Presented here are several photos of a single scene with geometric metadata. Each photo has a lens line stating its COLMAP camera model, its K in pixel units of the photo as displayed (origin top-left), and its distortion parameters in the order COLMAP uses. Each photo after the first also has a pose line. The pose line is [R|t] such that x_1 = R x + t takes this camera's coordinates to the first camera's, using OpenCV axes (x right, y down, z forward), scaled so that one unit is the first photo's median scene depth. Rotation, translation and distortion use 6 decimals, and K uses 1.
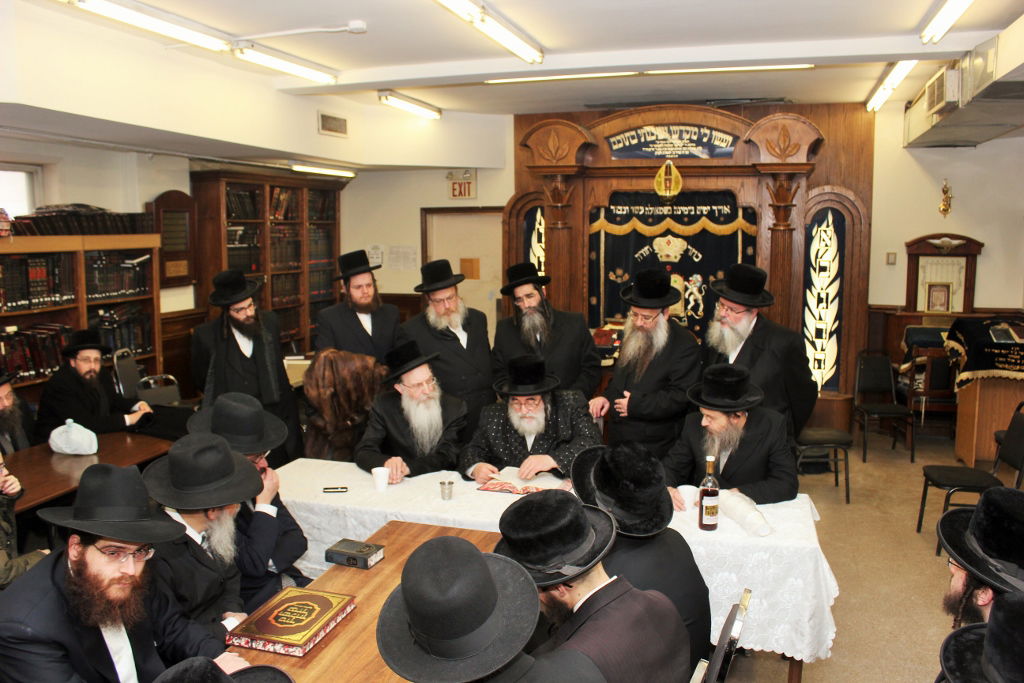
lens RADIAL K [[861.4, 0, 537.6], [0, 861.4, 354.7], [0, 0, 1]] dist [-0.149862, 0.148265]
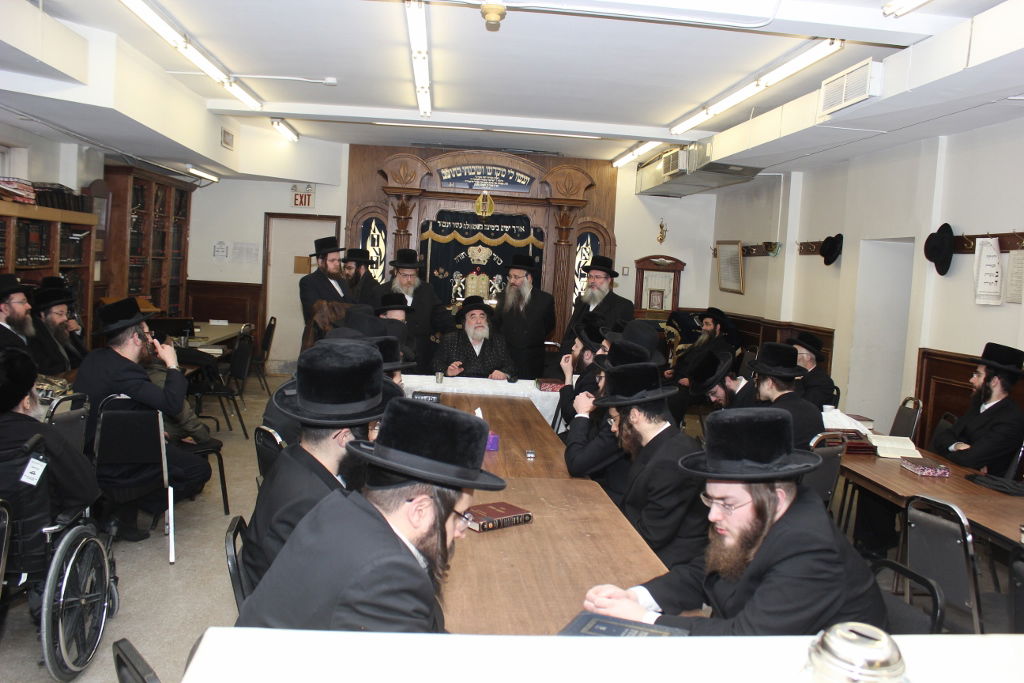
lens RADIAL K [[861.4, 0, 537.6], [0, 861.4, 354.7], [0, 0, 1]] dist [-0.149862, 0.148265]
pose [[0.927713, 0.020727, 0.372718, -0.271269], [-0.008408, 0.999364, -0.034648, 0.083297], [-0.373199, 0.029010, 0.927298, -0.304961]]
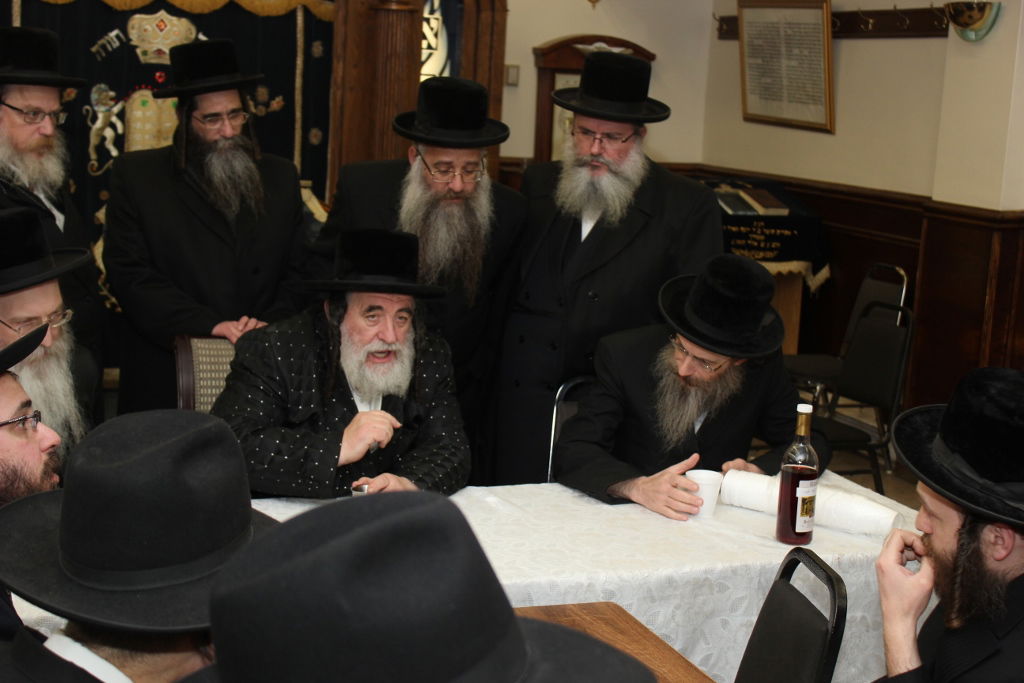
lens RADIAL K [[1547.1, 0, 512.0], [0, 1547.1, 341.5], [0, 0, 1]] dist [0.016627, 0.029013]
pose [[0.818639, -0.054697, 0.571698, -0.209992], [0.027199, 0.998030, 0.056538, 0.008405], [-0.573664, -0.030734, 0.818514, 0.132964]]
